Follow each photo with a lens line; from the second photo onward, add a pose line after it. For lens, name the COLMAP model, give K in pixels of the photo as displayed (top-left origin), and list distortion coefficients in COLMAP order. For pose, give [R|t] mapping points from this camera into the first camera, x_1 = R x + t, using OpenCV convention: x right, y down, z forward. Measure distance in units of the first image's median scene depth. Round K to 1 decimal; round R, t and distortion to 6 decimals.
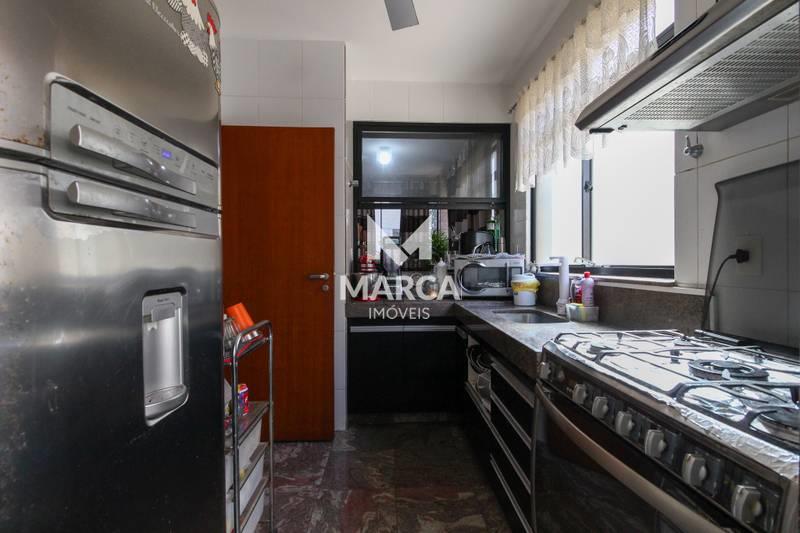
lens RADIAL K [[368.7, 0, 404.0], [0, 368.7, 261.2], [0, 0, 1]] dist [0.009789, -0.001485]
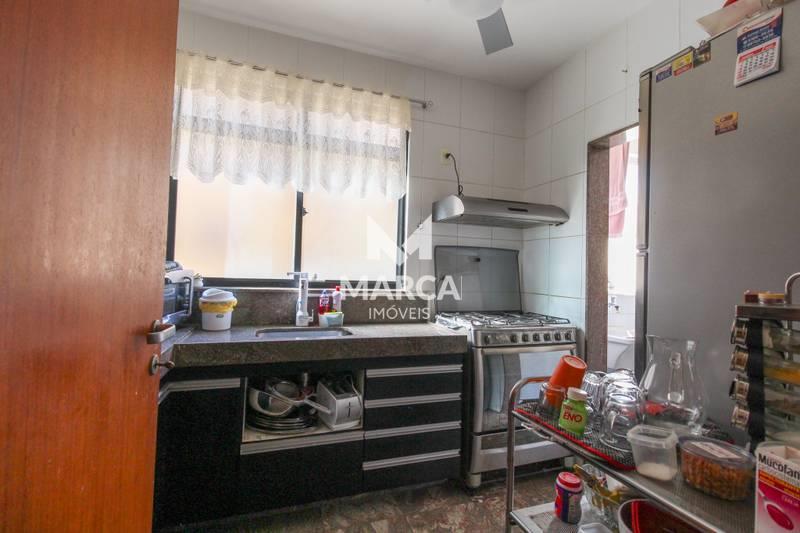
lens RADIAL K [[368.7, 0, 398.3], [0, 368.7, 263.4], [0, 0, 1]] dist [0.009789, -0.001485]
pose [[-0.282613, 0.023465, 0.958947, -0.564516], [-0.031099, 0.998951, -0.033609, -0.009534], [-0.958730, -0.039321, -0.281586, 0.852581]]
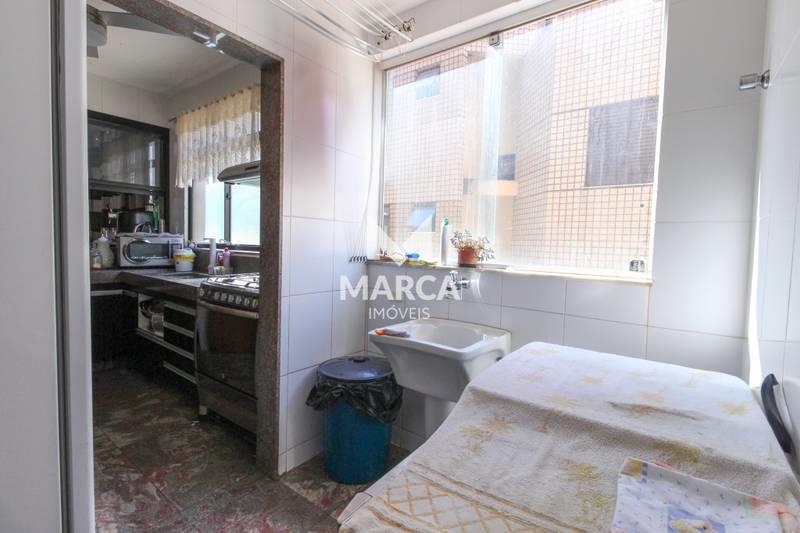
lens RADIAL K [[368.7, 0, 403.4], [0, 368.7, 264.3], [0, 0, 1]] dist [0.009789, -0.001485]
pose [[0.639682, -0.018910, 0.768407, -0.220613], [-0.034193, 0.998008, 0.053026, -0.010437], [-0.767879, -0.060194, 0.637761, -0.538101]]
